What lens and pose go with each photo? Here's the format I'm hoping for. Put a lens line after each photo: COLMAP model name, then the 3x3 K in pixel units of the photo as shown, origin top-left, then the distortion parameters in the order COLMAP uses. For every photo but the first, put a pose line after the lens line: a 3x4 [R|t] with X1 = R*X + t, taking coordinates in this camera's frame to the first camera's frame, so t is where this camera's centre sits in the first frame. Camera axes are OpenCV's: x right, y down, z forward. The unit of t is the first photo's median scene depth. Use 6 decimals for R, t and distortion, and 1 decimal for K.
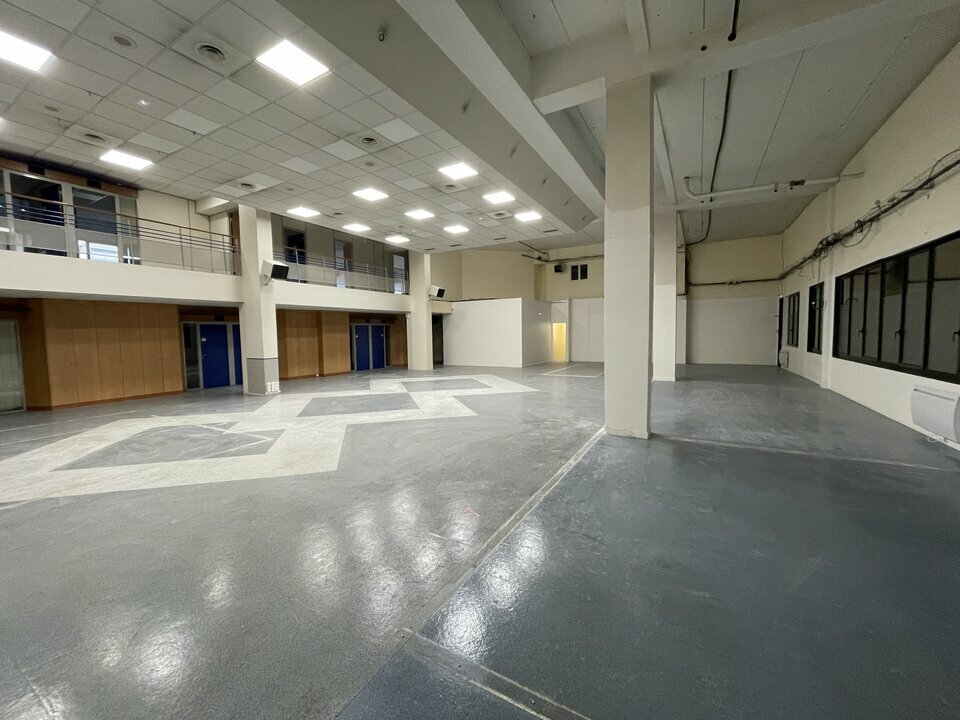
lens RADIAL K [[386.1, 0, 481.9], [0, 386.1, 356.9], [0, 0, 1]] dist [-0.003155, -0.000206]
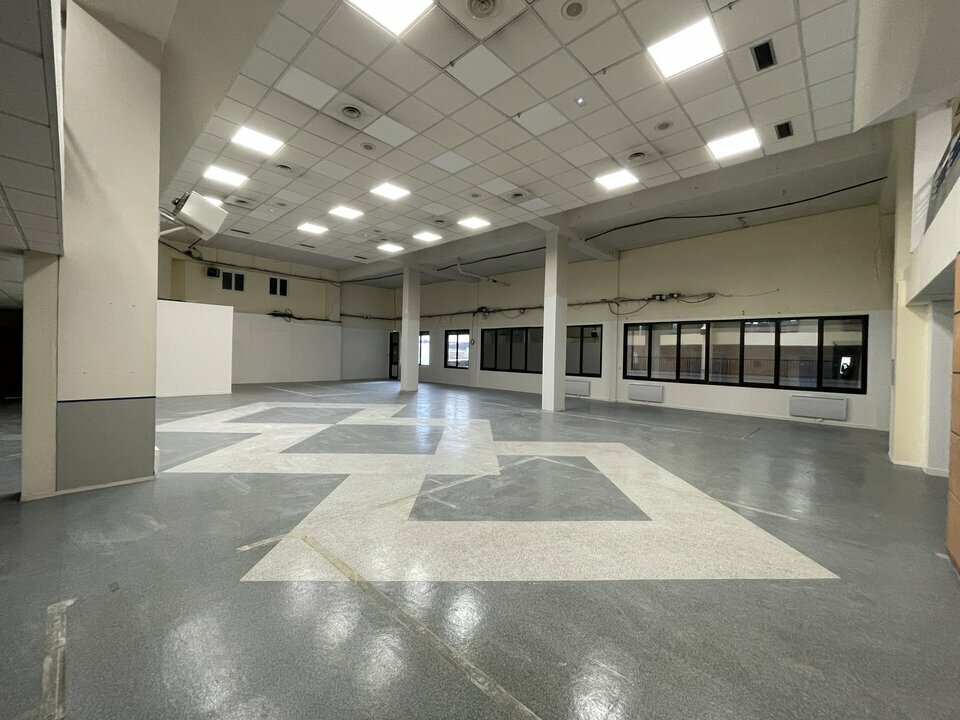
lens RADIAL K [[386.1, 0, 486.7], [0, 386.1, 354.8], [0, 0, 1]] dist [-0.003155, -0.000206]
pose [[0.228901, 0.018928, 0.973266, -0.782542], [0.038190, 0.998867, -0.028408, -0.015864], [-0.972700, 0.043672, 0.227919, 0.443743]]
